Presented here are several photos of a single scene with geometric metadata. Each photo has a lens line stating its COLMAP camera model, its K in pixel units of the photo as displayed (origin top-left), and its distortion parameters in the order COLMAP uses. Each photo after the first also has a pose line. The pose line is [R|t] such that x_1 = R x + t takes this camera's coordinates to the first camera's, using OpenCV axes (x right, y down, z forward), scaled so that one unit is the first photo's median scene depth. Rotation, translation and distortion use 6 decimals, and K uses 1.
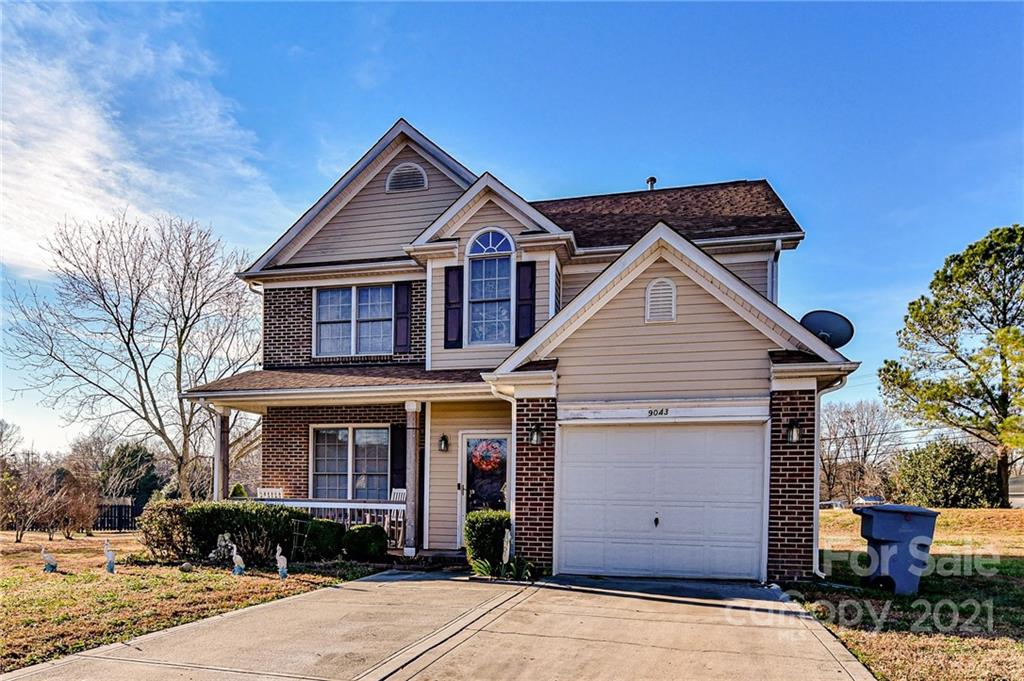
lens RADIAL K [[399.6, 0, 508.6], [0, 399.6, 337.2], [0, 0, 1]] dist [-0.000909, -0.000356]
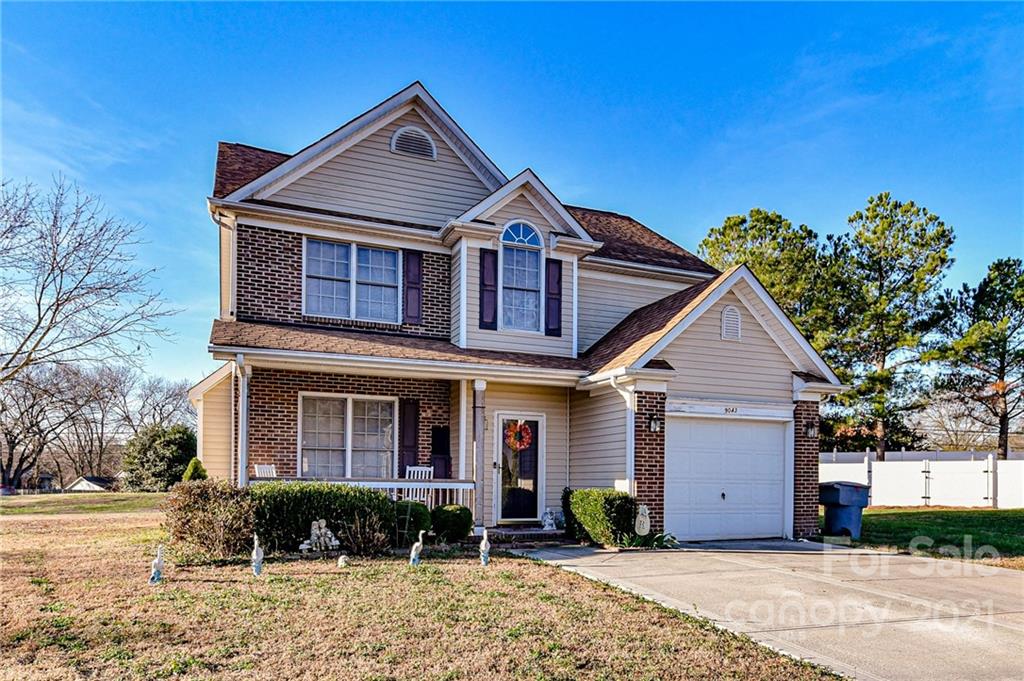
lens RADIAL K [[385.6, 0, 511.6], [0, 385.6, 313.0], [0, 0, 1]] dist [-0.000684, -0.000085]
pose [[0.922527, 0.148646, 0.356159, -0.420460], [-0.144164, 0.988775, -0.039260, 0.015375], [-0.357996, -0.015127, 0.933600, 0.052874]]
